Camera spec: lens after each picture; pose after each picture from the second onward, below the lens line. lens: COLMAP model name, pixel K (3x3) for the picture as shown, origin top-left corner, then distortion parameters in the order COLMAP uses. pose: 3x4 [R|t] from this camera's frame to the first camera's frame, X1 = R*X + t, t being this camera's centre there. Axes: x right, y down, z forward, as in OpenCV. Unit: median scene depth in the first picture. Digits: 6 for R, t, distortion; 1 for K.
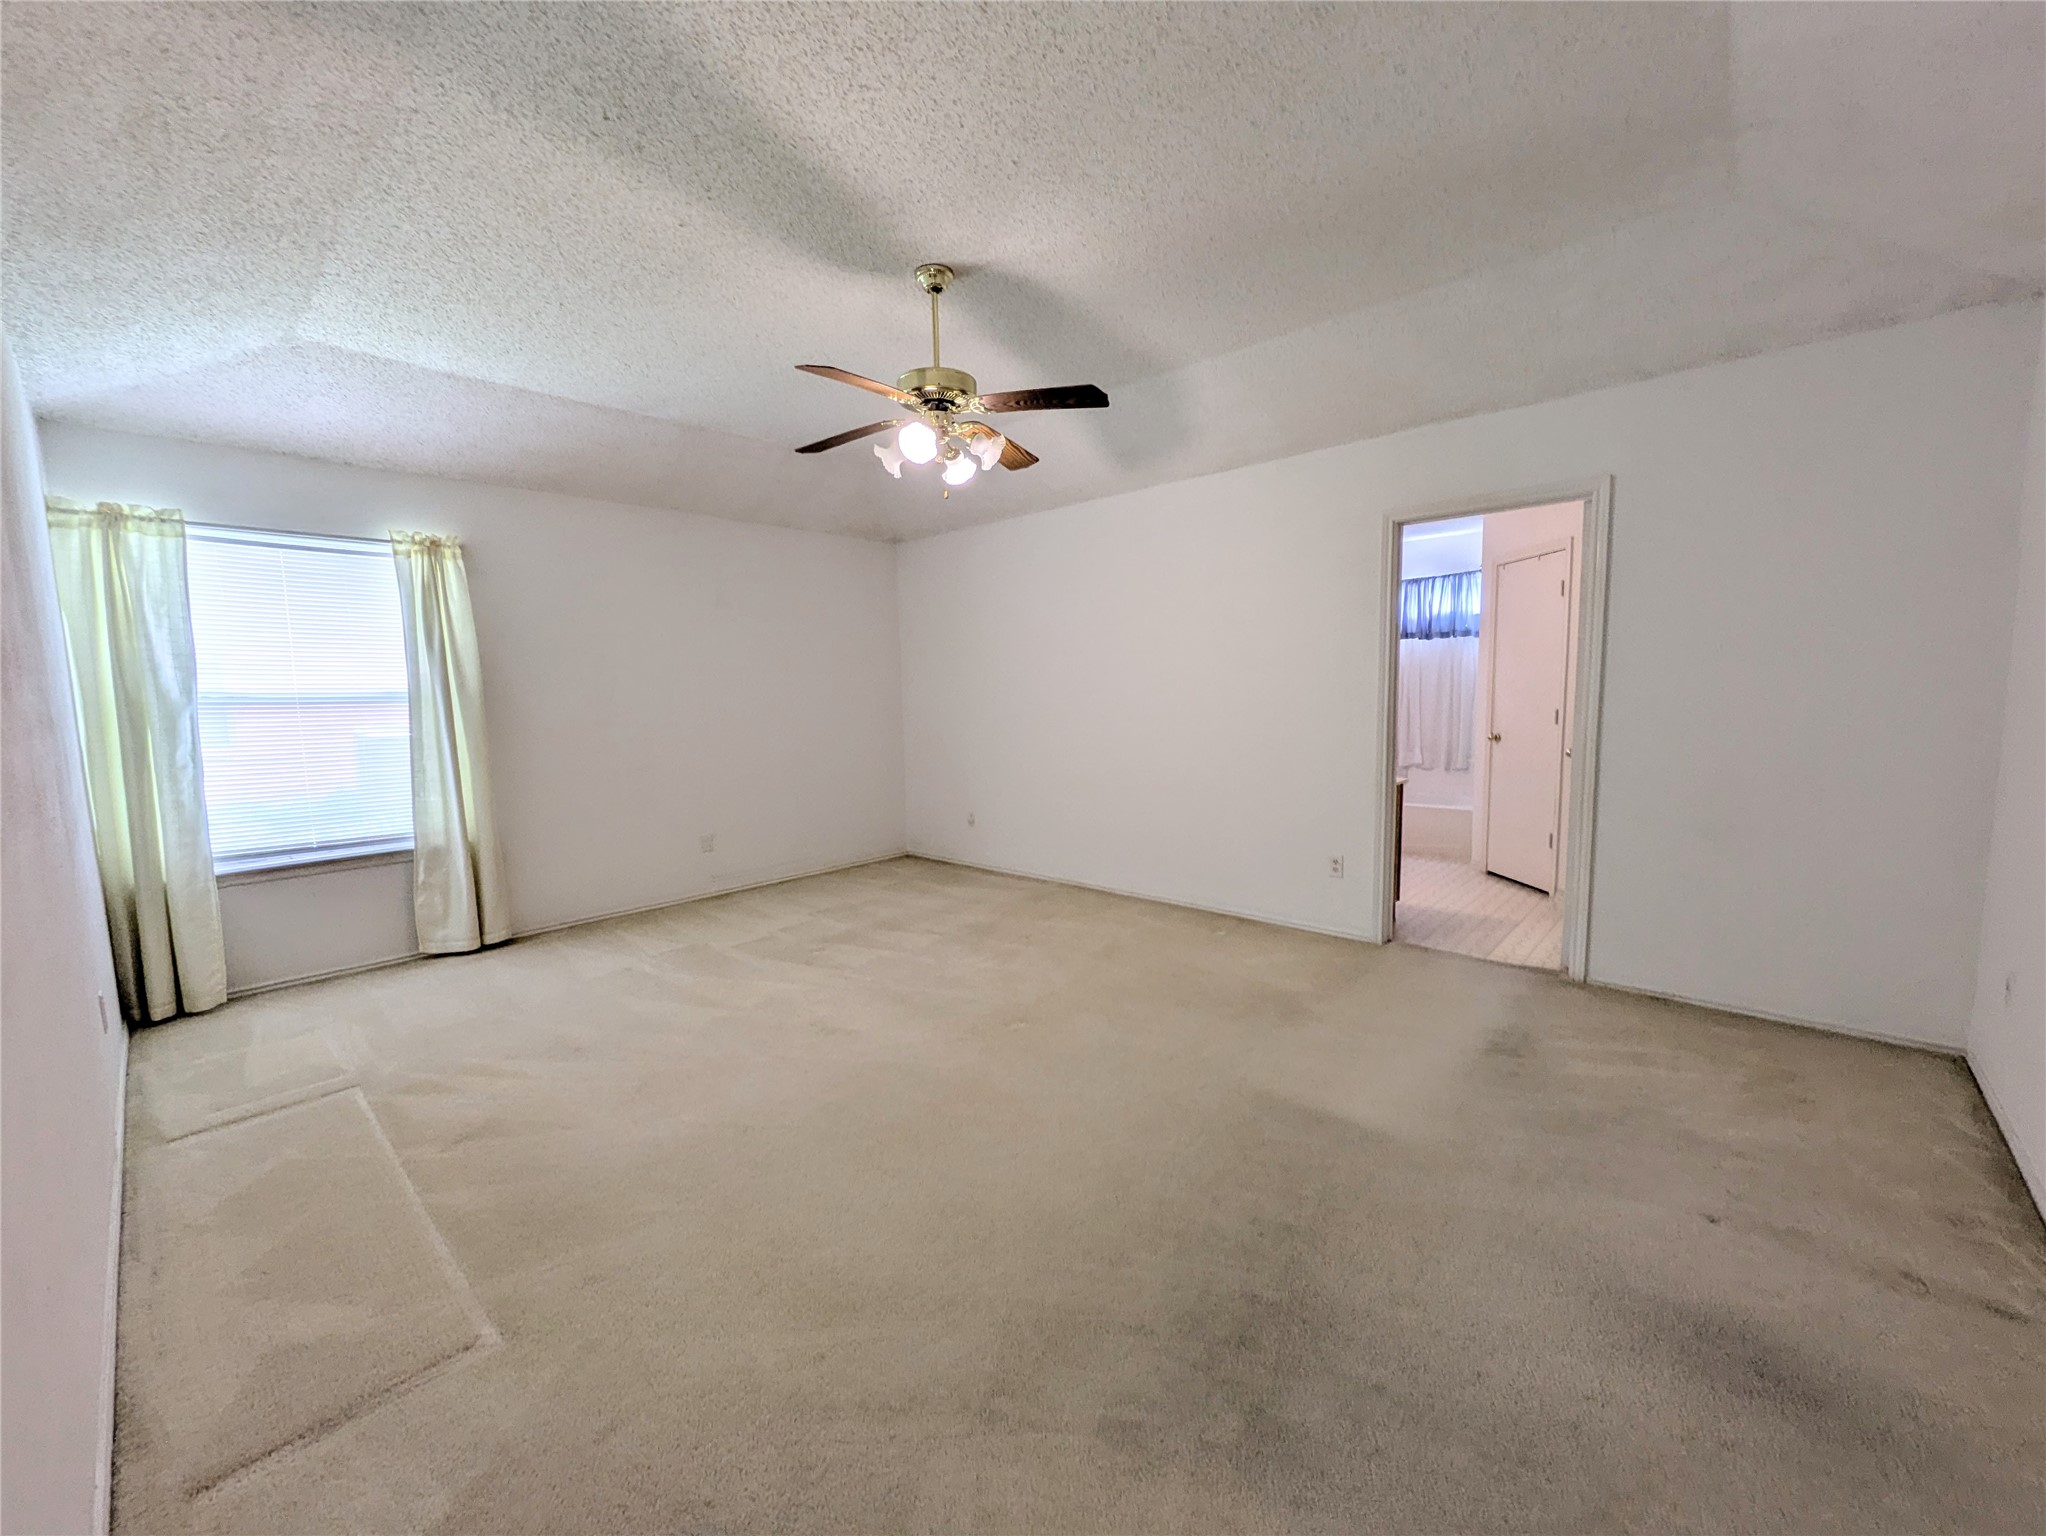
lens RADIAL K [[813.2, 0, 1019.5], [0, 813.2, 768.0], [0, 0, 1]] dist [0.009049, 0.001403]
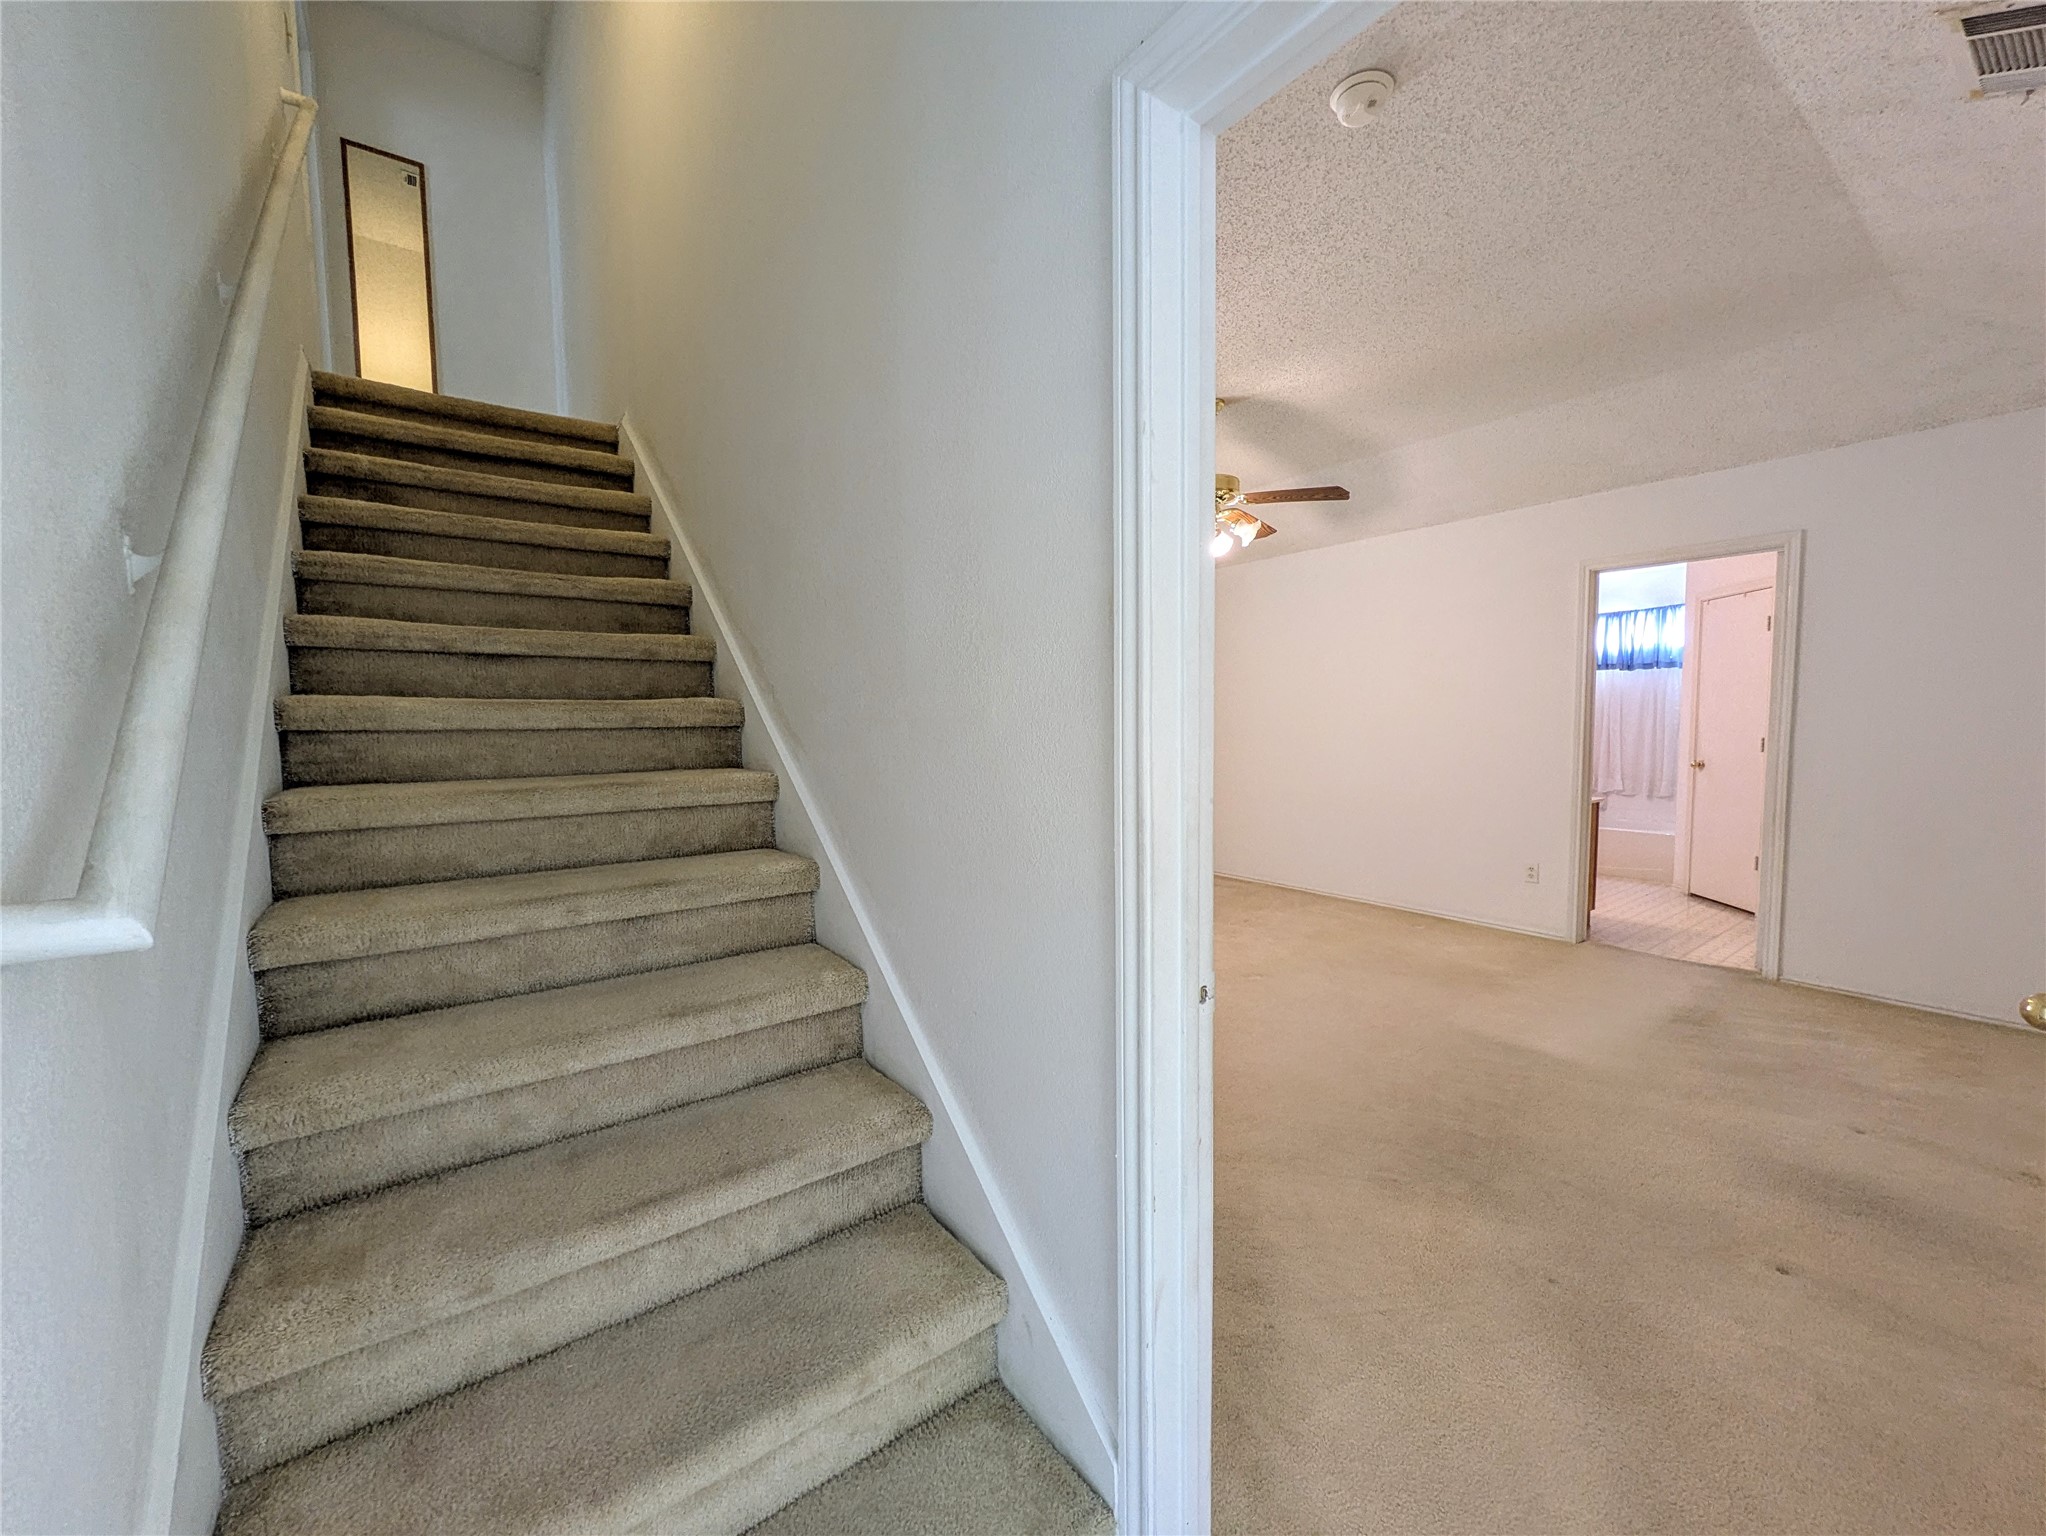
lens RADIAL K [[813.2, 0, 1024.5], [0, 813.2, 769.9], [0, 0, 1]] dist [0.009049, 0.001403]
pose [[0.983473, 0.022343, -0.179671, -0.107596], [-0.027931, 0.999200, -0.028629, 0.032637], [0.178888, 0.033174, 0.983310, -0.256427]]
